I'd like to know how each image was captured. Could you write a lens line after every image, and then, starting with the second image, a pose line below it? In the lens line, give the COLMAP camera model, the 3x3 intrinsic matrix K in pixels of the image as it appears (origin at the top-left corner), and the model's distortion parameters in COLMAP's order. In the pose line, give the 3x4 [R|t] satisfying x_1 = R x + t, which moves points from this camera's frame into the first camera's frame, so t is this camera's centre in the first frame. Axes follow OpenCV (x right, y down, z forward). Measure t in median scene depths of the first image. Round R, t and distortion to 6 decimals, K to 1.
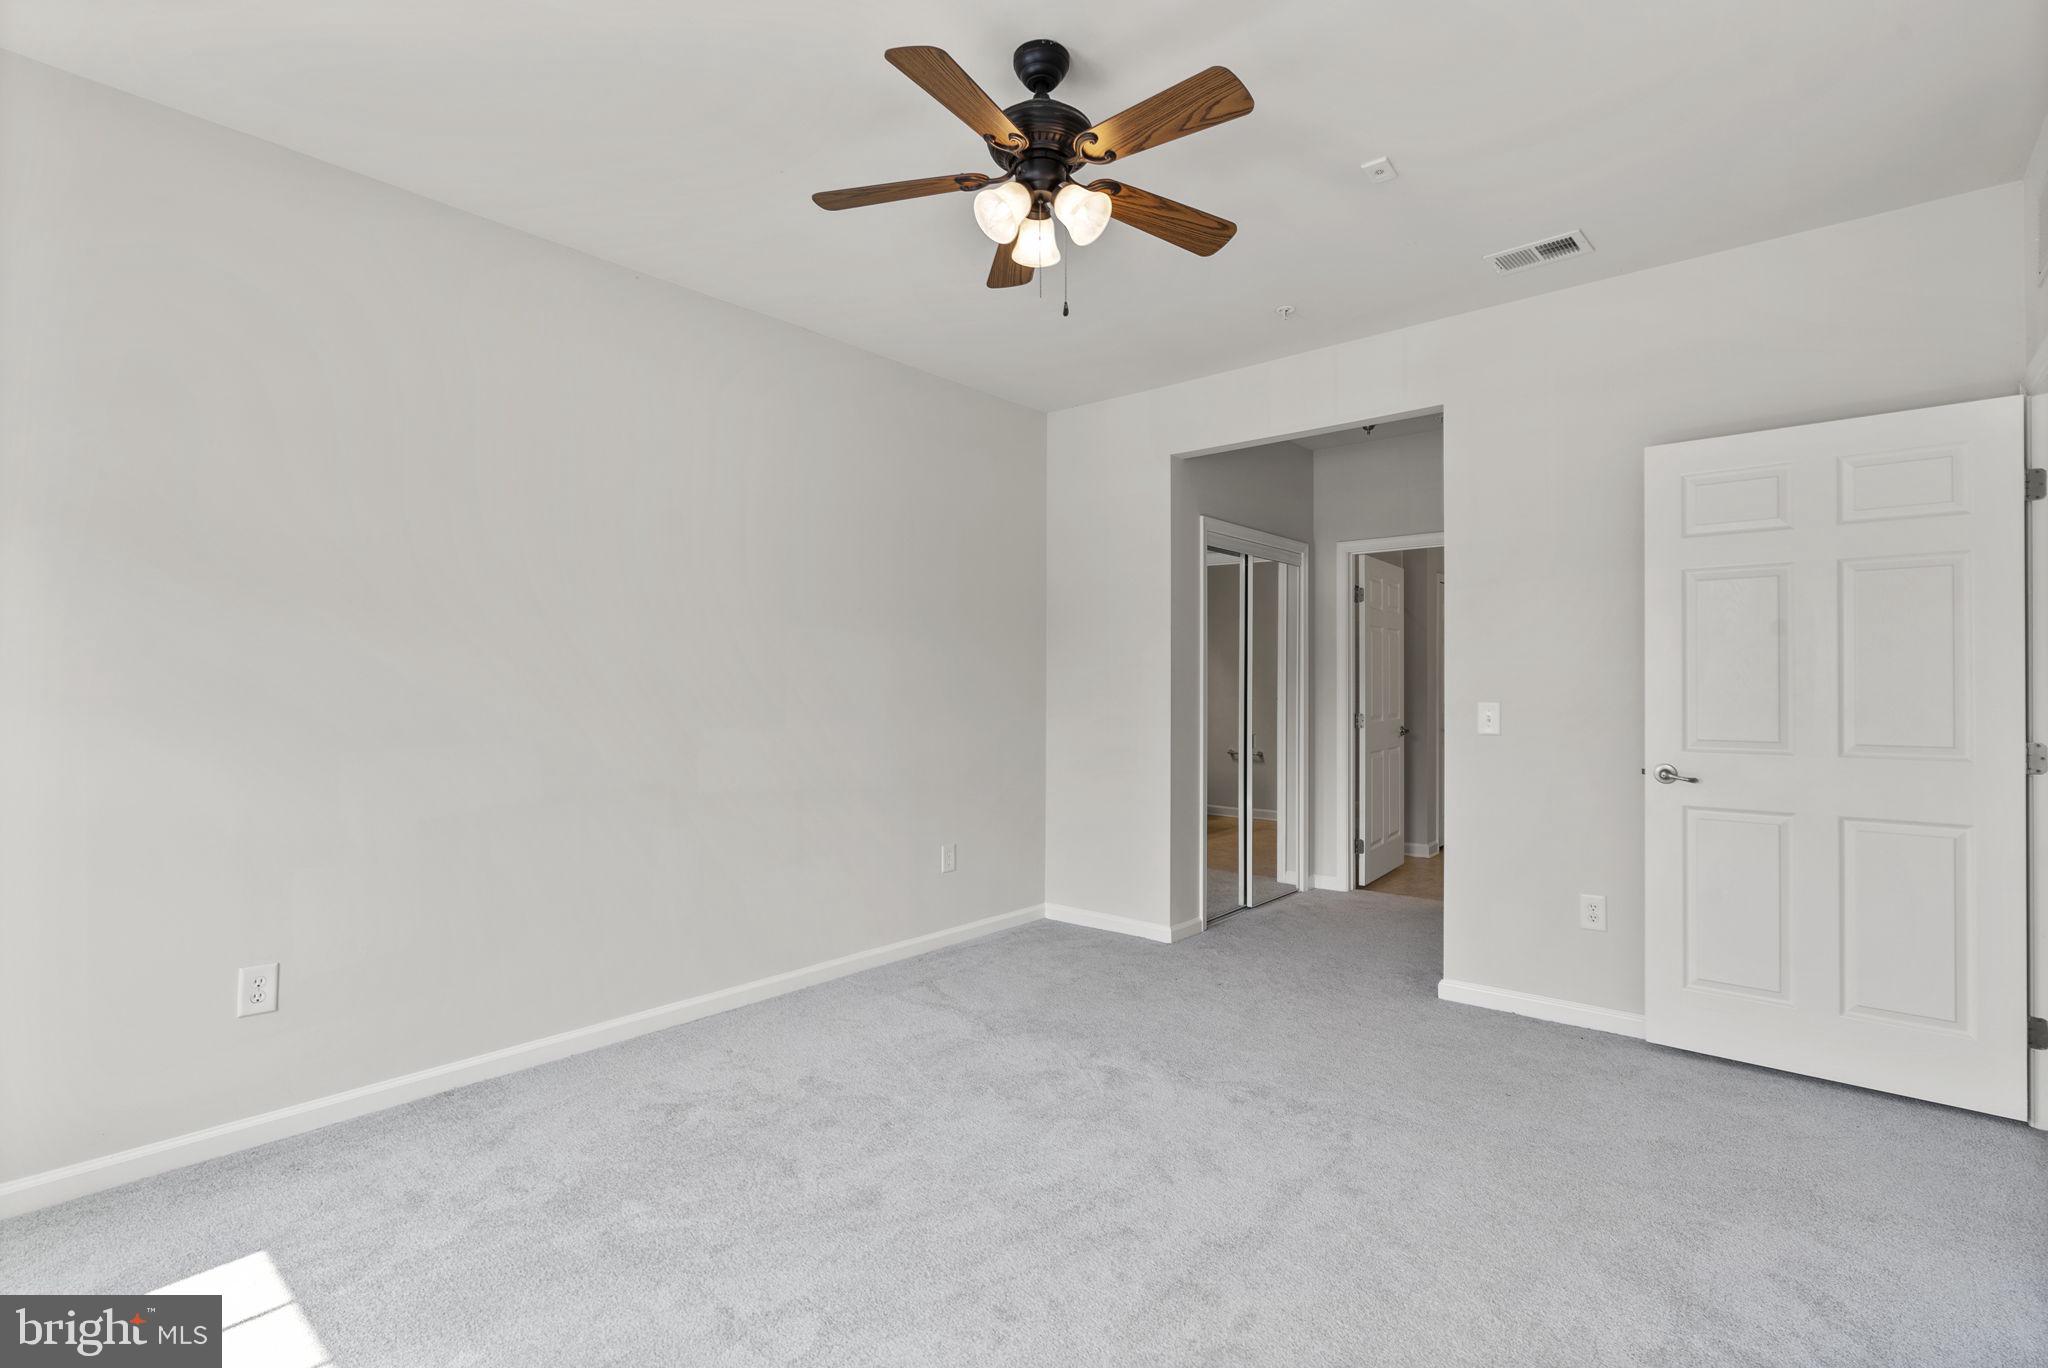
lens RADIAL K [[974.2, 0, 1018.8], [0, 974.2, 678.6], [0, 0, 1]] dist [-0.008335, 0.000805]
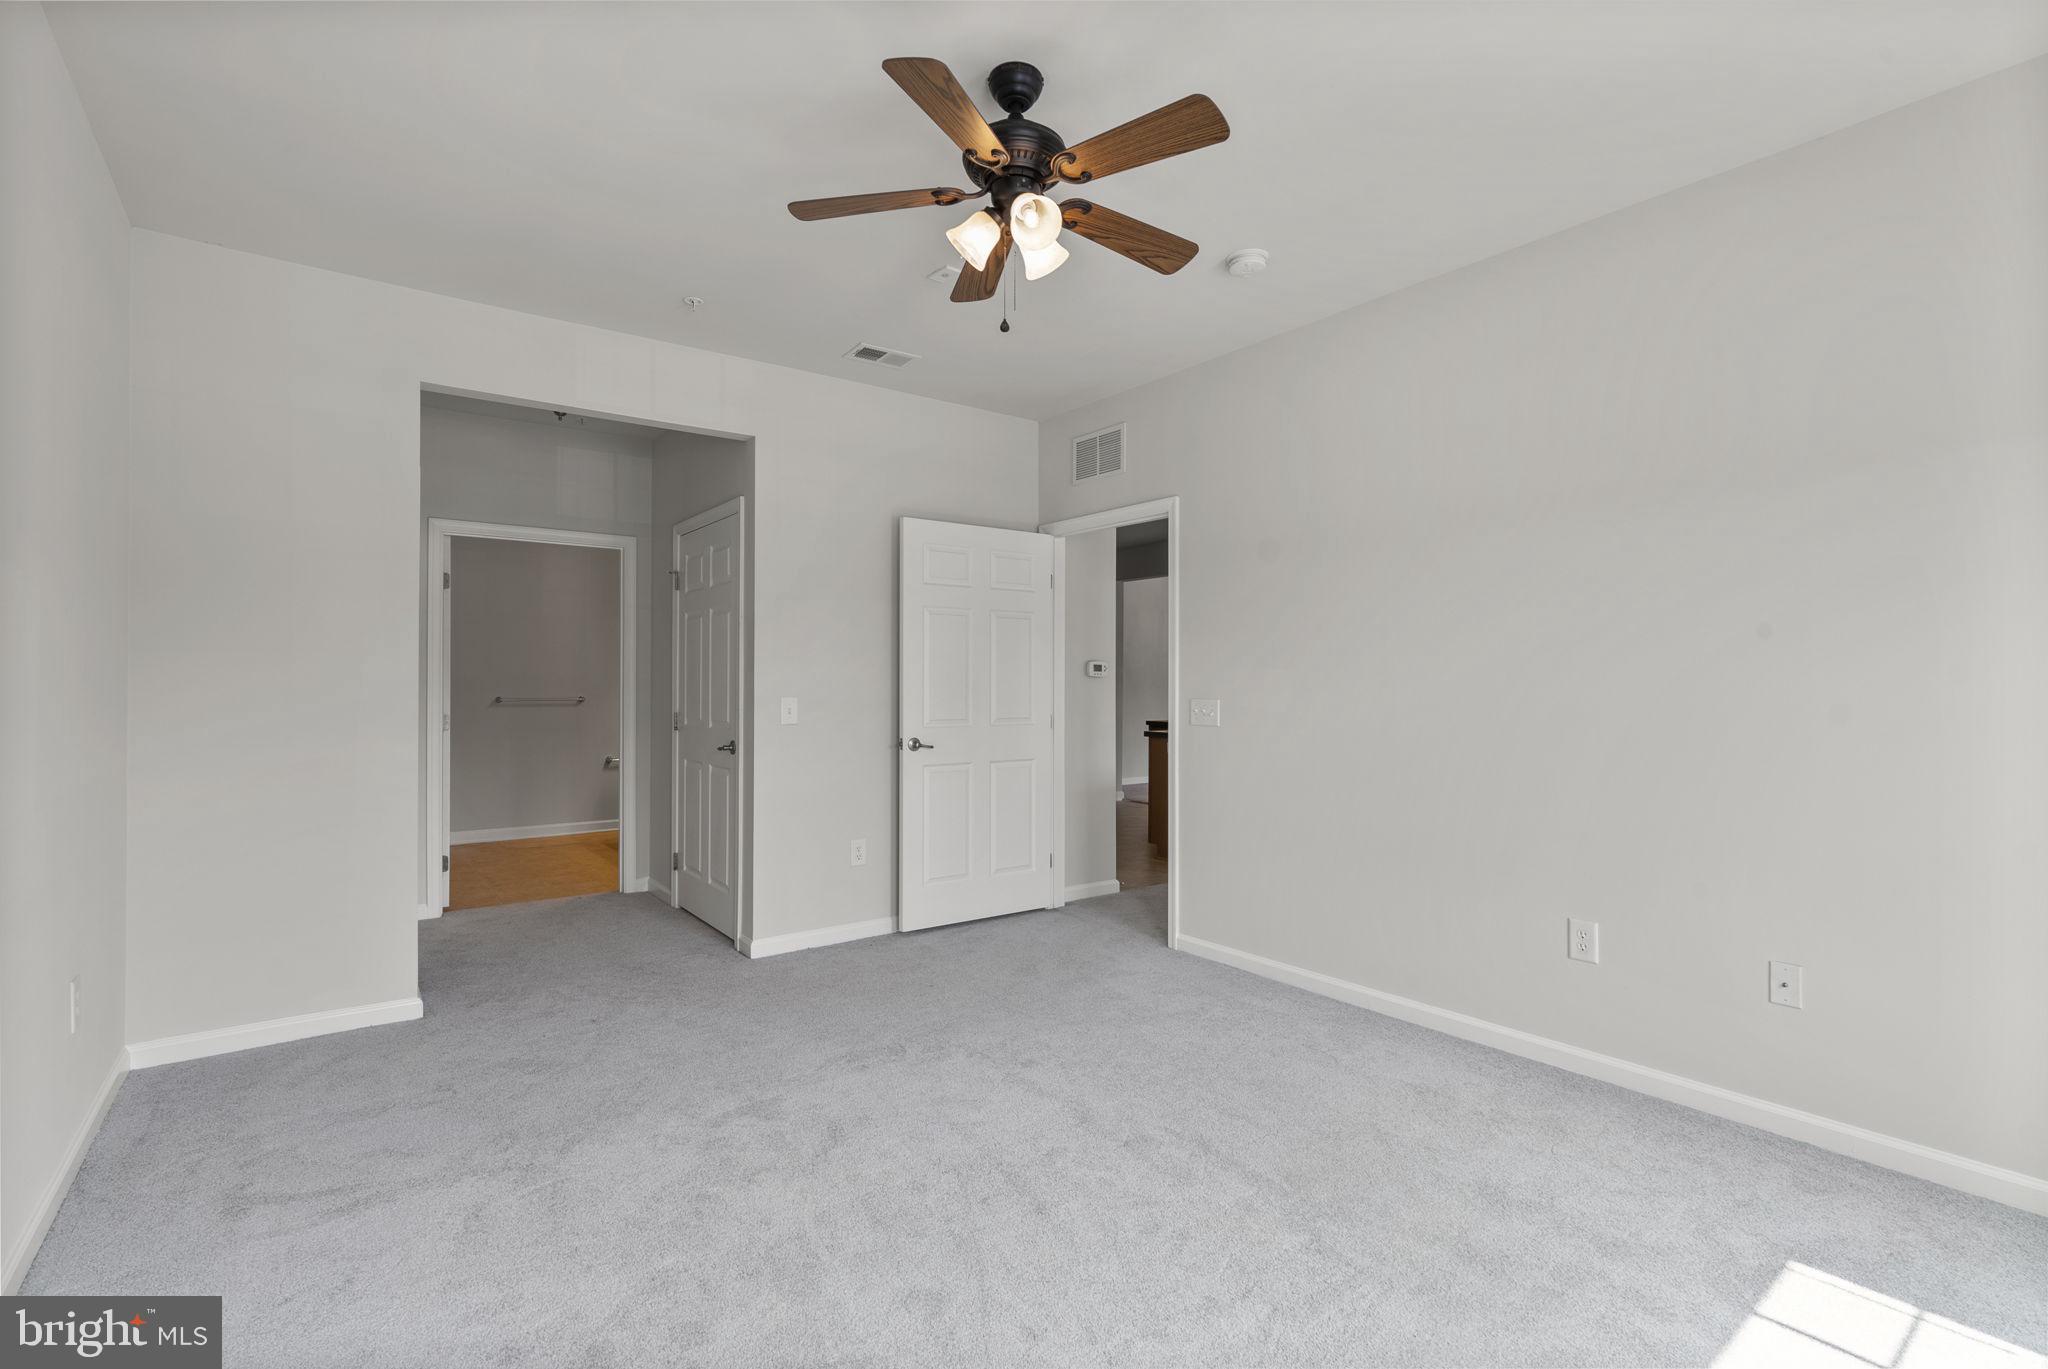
lens RADIAL K [[935.5, 0, 1024.0], [0, 935.5, 684.5], [0, 0, 1]] dist [-0.008674, 0.000978]
pose [[0.198992, -0.000352, 0.980001, -0.672618], [-0.007183, 0.999973, 0.001818, 0.004598], [-0.979975, -0.007401, 0.198984, 0.554918]]
